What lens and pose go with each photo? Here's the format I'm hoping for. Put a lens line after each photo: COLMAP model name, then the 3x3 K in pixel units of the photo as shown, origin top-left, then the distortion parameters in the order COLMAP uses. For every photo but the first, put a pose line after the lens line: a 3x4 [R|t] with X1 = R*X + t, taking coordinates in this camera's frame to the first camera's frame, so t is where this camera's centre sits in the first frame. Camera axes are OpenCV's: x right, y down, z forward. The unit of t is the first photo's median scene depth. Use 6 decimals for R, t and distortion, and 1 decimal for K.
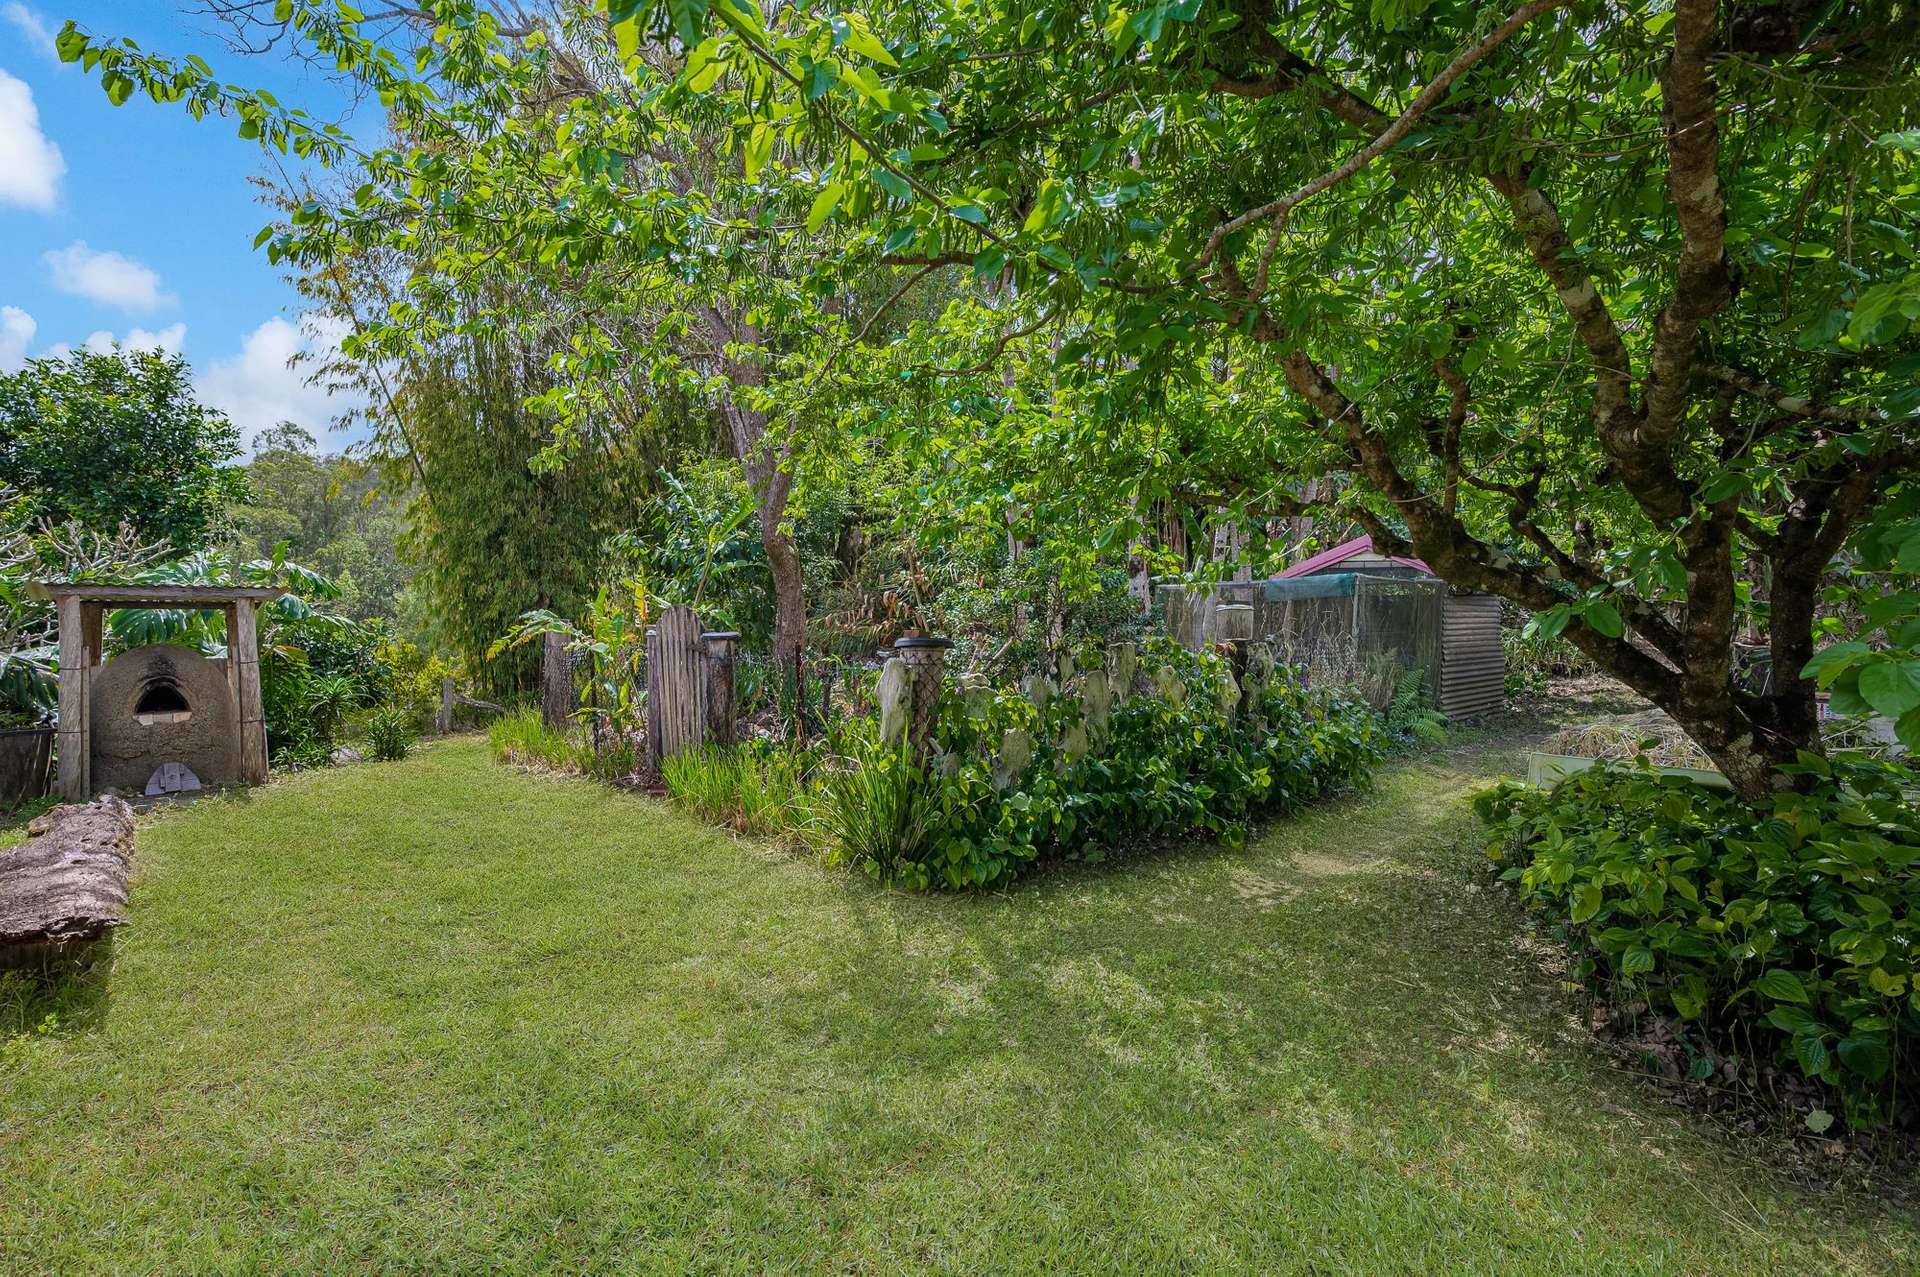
lens RADIAL K [[913.8, 0, 963.2], [0, 913.8, 630.7], [0, 0, 1]] dist [0.003094, -0.001058]
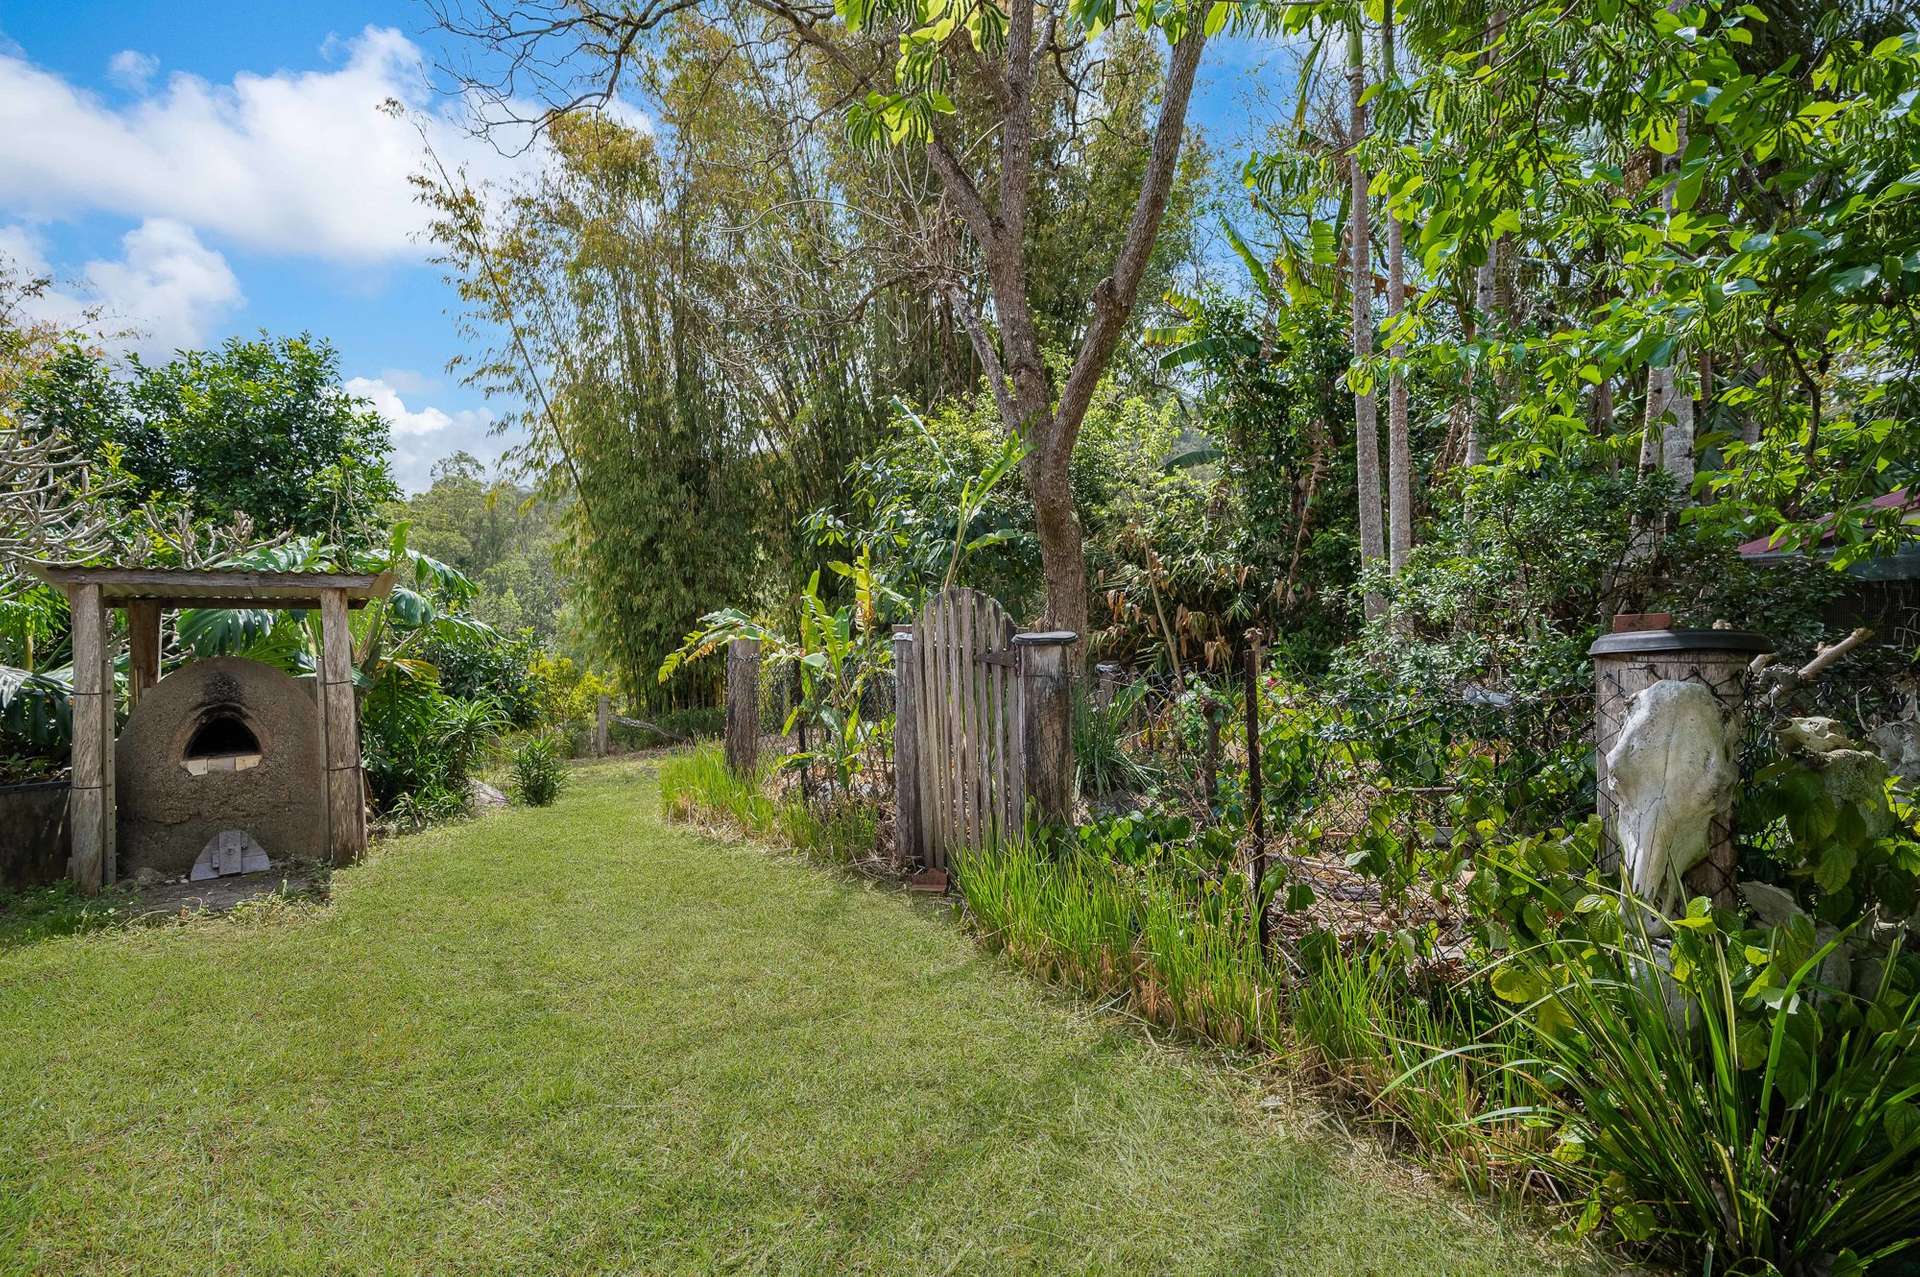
lens RADIAL K [[913.8, 0, 956.3], [0, 913.8, 633.4], [0, 0, 1]] dist [0.003094, -0.001058]
pose [[0.989873, -0.007467, -0.141762, -0.112965], [0.005802, 0.999909, -0.012150, 0.004256], [0.141840, 0.011204, 0.989826, 0.195337]]
